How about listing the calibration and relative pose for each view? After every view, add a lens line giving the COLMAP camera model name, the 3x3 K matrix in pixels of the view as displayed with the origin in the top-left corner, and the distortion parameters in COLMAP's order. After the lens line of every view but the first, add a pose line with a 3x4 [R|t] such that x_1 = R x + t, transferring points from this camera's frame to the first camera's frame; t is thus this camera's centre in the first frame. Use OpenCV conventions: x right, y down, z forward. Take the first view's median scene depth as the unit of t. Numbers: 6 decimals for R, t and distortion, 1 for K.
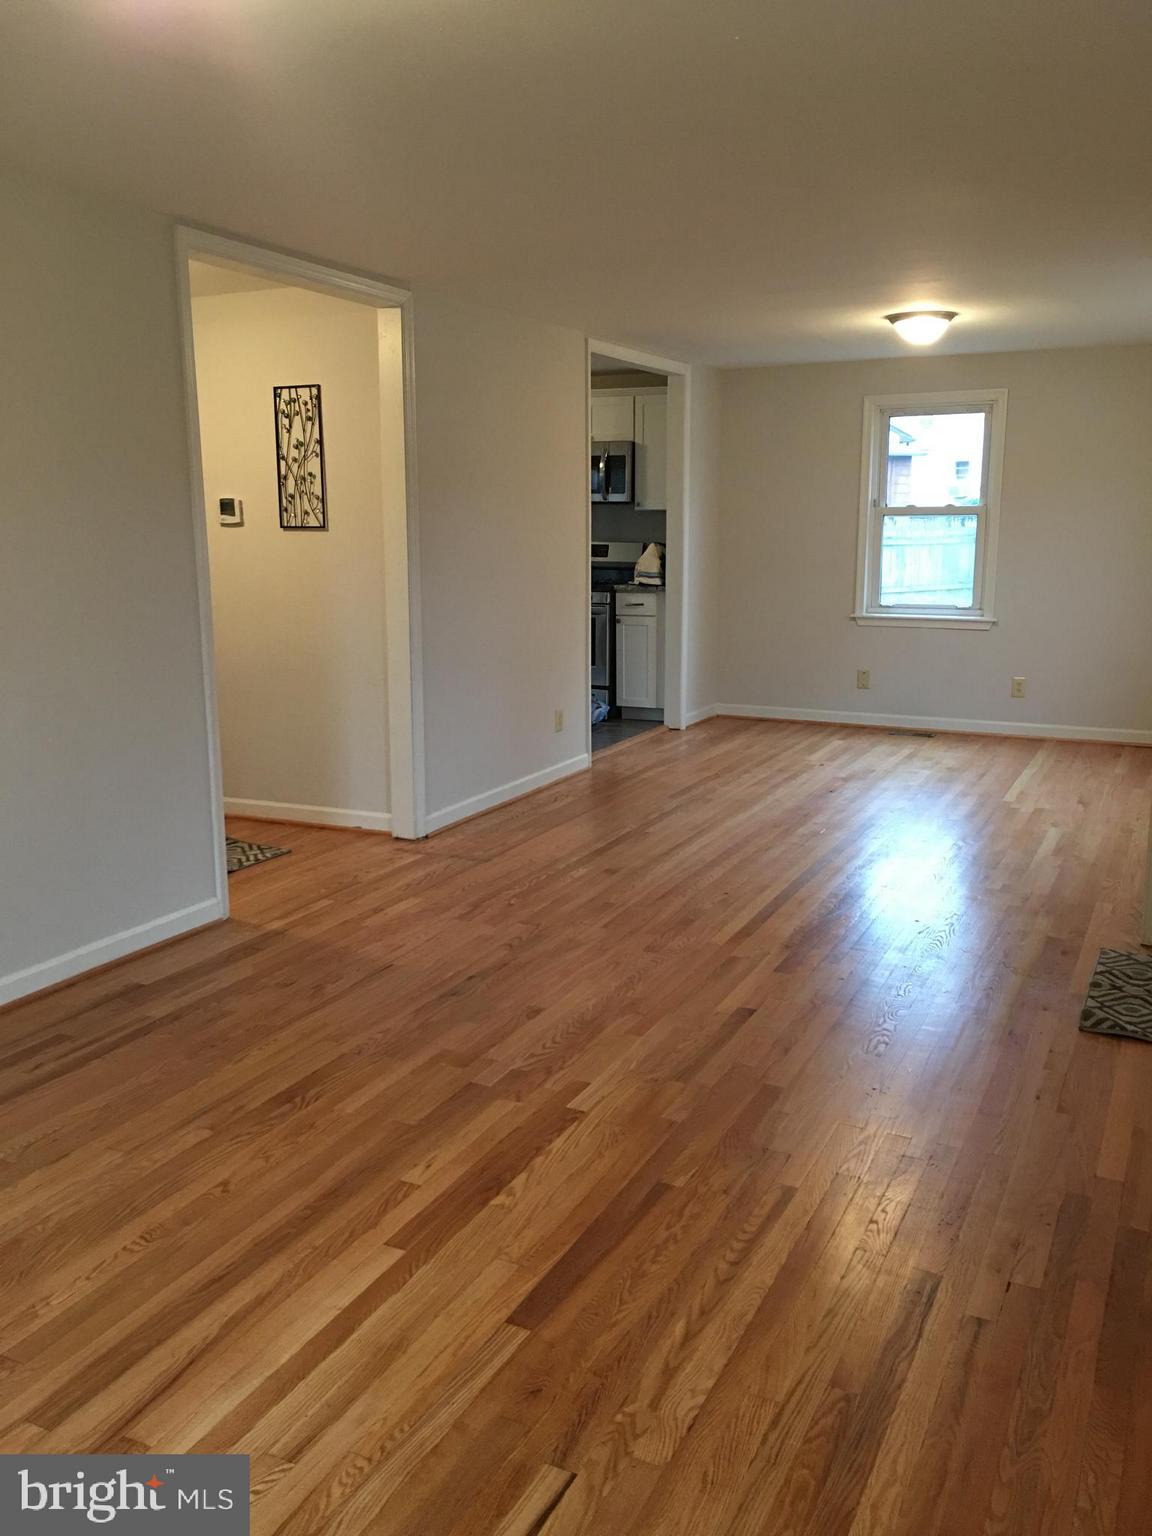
lens RADIAL K [[1333.8, 0, 576.0], [0, 1333.8, 768.0], [0, 0, 1]] dist [0.045117, -0.004063]
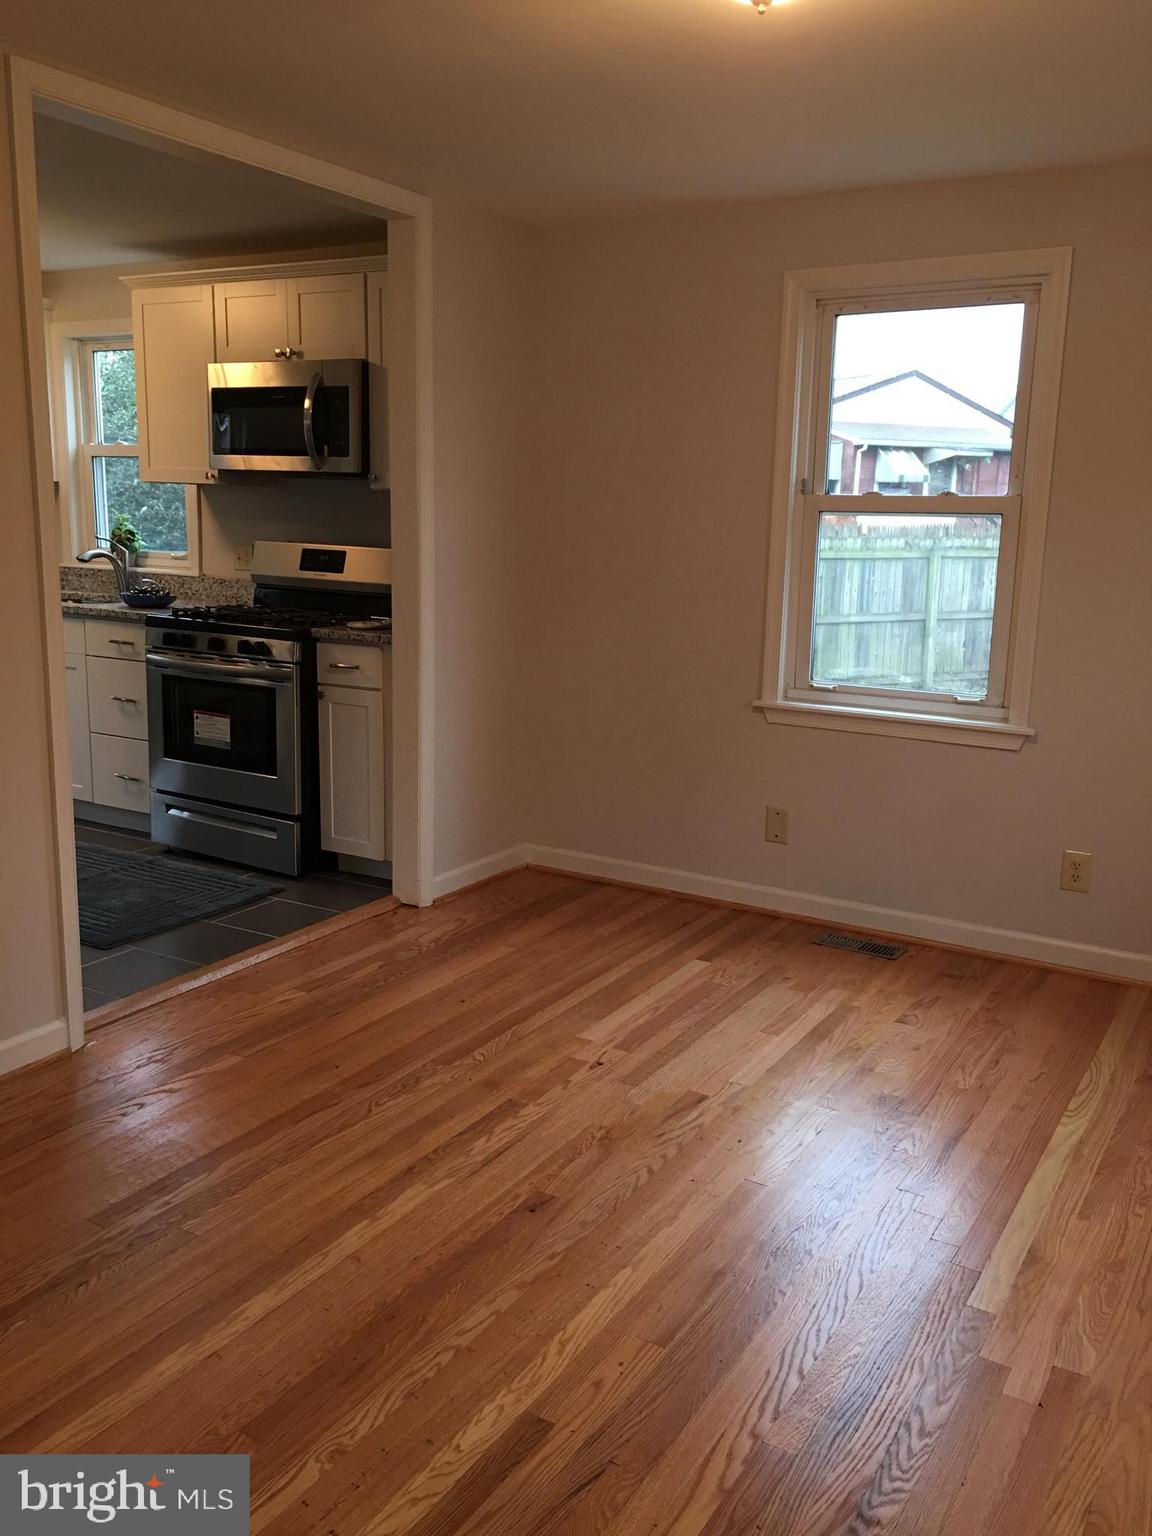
lens RADIAL K [[1333.8, 0, 576.0], [0, 1333.8, 768.0], [0, 0, 1]] dist [0.045117, -0.004063]
pose [[0.995861, 0.042139, -0.080527, 0.180560], [-0.041902, 0.999111, 0.004627, -0.088967], [0.080651, -0.001234, 0.996742, 0.481787]]
